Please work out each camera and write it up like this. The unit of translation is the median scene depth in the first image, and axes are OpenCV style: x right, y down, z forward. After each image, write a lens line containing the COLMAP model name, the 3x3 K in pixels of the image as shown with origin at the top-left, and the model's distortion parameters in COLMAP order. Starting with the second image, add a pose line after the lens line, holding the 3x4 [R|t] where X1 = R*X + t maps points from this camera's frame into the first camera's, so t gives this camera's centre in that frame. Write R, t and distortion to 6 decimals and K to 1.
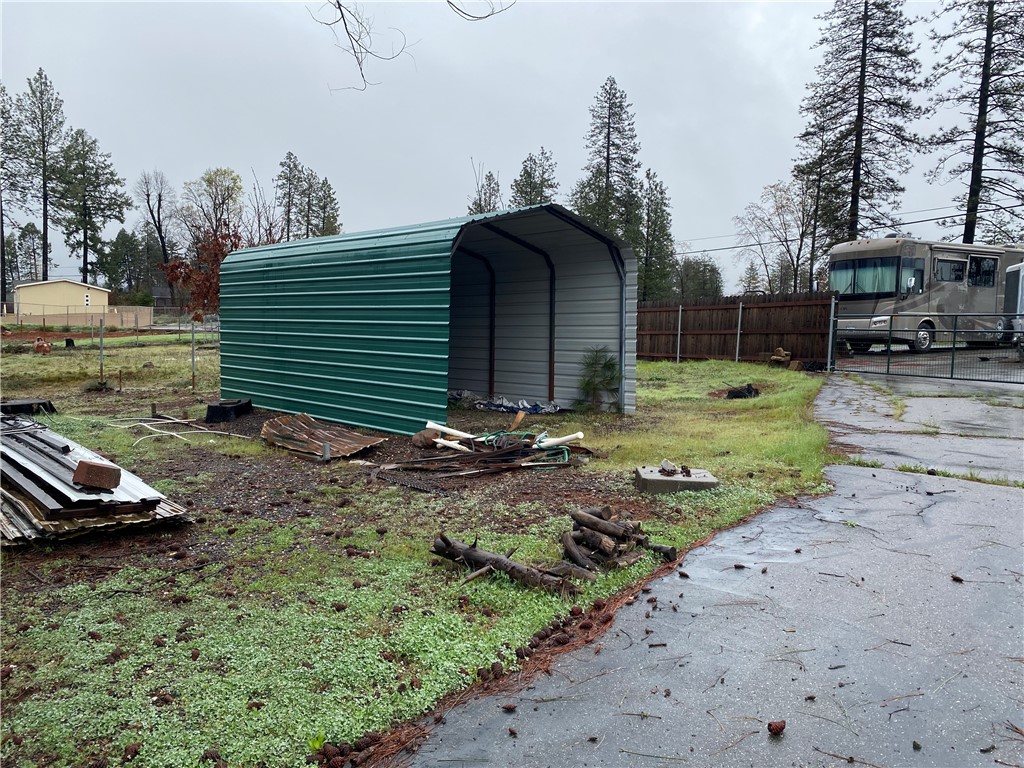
lens RADIAL K [[783.9, 0, 518.1], [0, 783.9, 396.7], [0, 0, 1]] dist [0.043814, -0.043763]
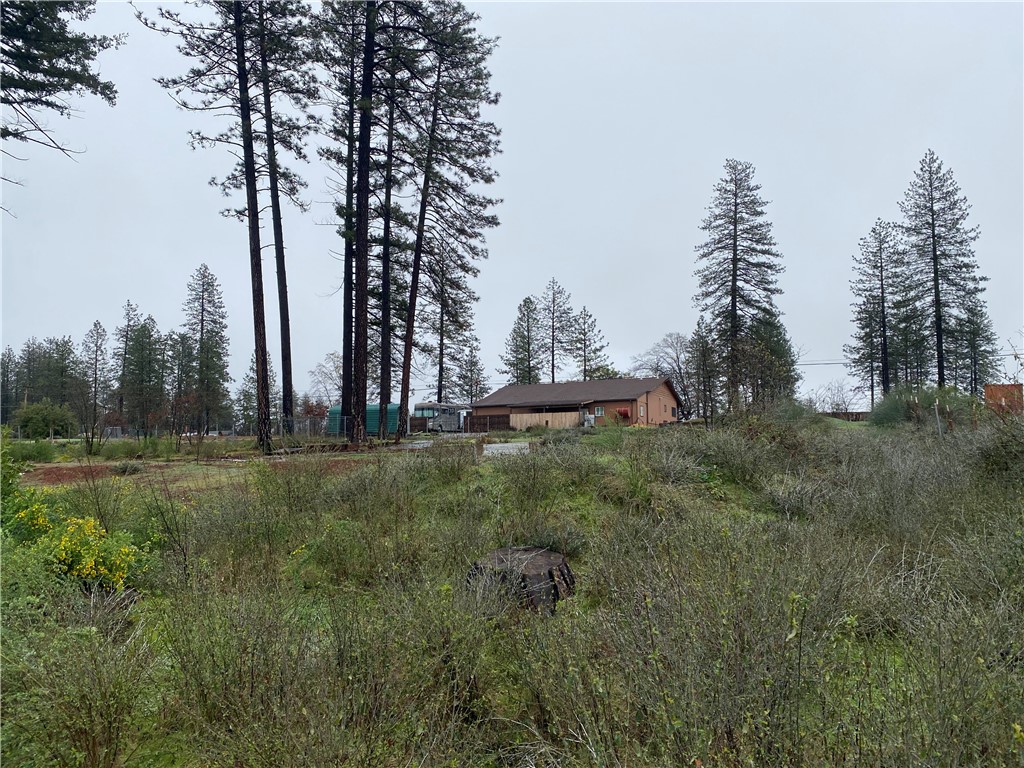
lens RADIAL K [[776.0, 0, 516.3], [0, 776.0, 395.1], [0, 0, 1]] dist [0.044208, -0.048514]
pose [[0.805940, 0.023058, 0.591547, -0.514842], [0.072126, 0.987973, -0.136777, 0.110715], [-0.587586, 0.152900, 0.794584, -0.807964]]
